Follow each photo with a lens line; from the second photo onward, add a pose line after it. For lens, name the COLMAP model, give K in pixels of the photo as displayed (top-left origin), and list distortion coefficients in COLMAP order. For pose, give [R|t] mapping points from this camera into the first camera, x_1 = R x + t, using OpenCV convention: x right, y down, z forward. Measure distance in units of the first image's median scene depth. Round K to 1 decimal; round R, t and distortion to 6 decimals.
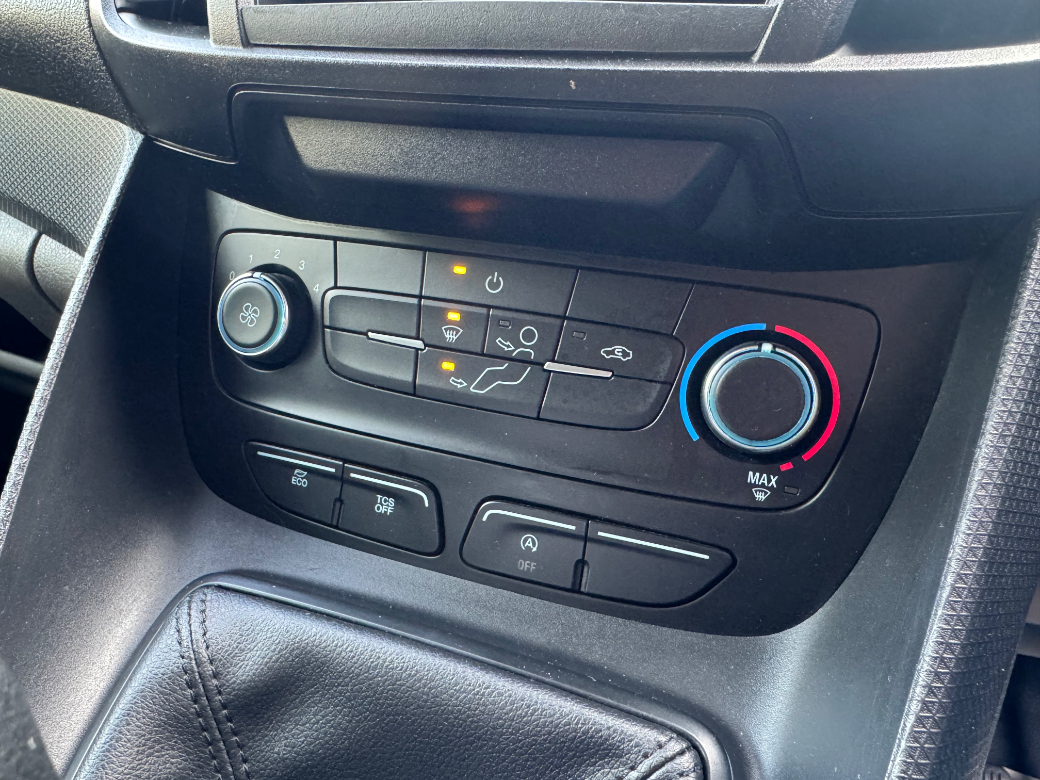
lens RADIAL K [[836.1, 0, 520.0], [0, 836.1, 390.0], [0, 0, 1]] dist [0.004213, 0.000742]
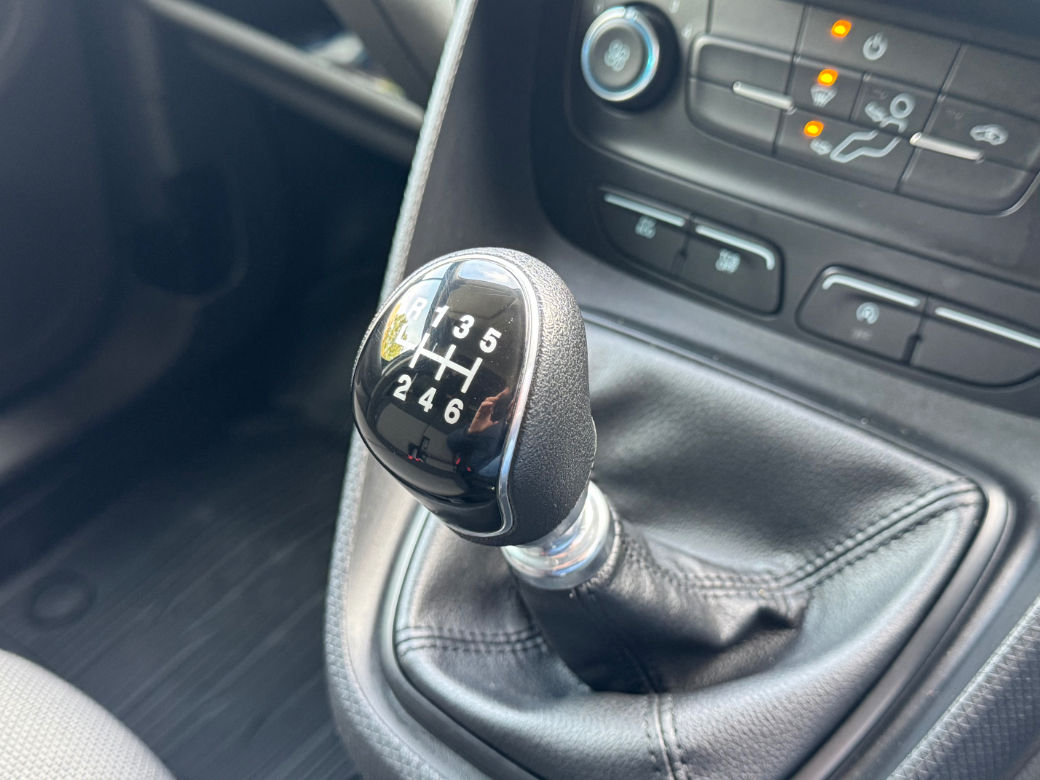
lens RADIAL K [[1193.3, 0, 519.2], [0, 1193.3, 387.4], [0, 0, 1]] dist [0.021315, -0.026466]
pose [[0.945739, 0.156524, -0.284743, 0.036369], [-0.094651, 0.971032, 0.219405, -0.010131], [0.310837, -0.180549, 0.933157, -0.492486]]
